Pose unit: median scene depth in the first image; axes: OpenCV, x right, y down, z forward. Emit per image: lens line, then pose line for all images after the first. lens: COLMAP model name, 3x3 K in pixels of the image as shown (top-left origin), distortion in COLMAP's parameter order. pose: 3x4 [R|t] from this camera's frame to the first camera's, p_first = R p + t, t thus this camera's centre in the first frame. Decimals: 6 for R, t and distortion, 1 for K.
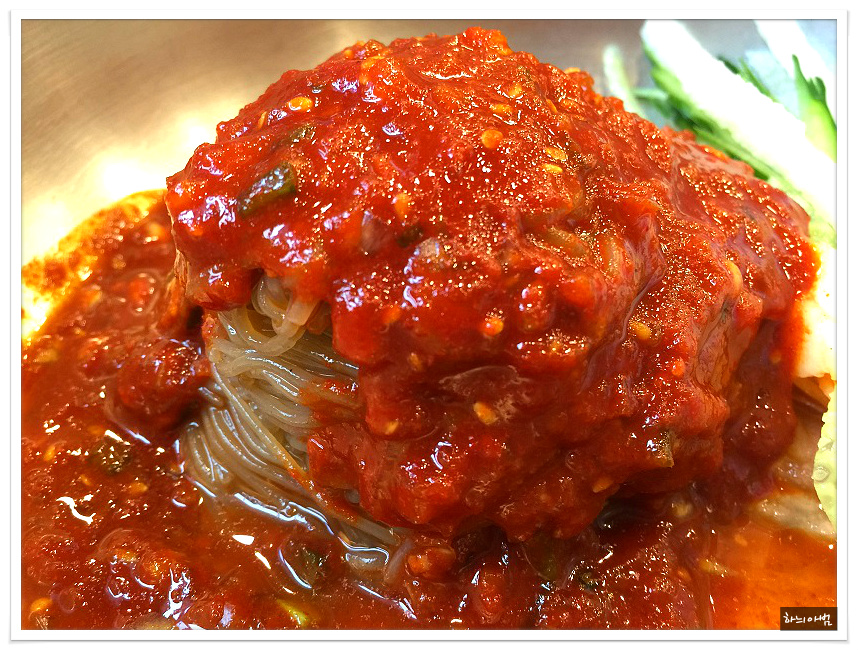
lens RADIAL K [[767.1, 0, 429.0], [0, 767.1, 325.0], [0, 0, 1]] dist [0.033506, -0.143747]
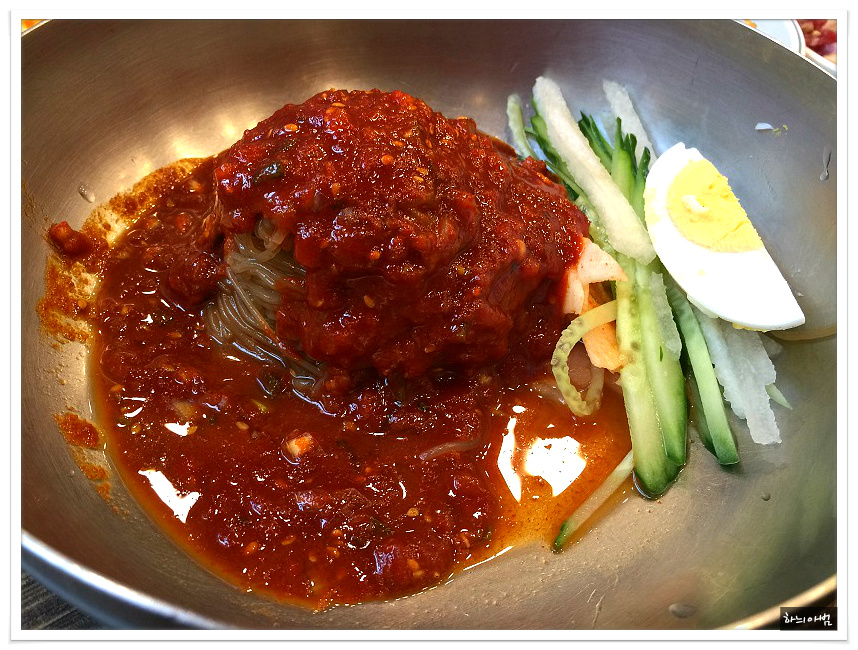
lens RADIAL K [[732.3, 0, 431.2], [0, 732.3, 329.9], [0, 0, 1]] dist [0.009587, -0.008988]
pose [[0.993628, 0.109714, 0.025796, 0.182113], [-0.110628, 0.993167, 0.037172, 0.097044], [-0.021541, -0.039789, 0.998976, -0.821547]]
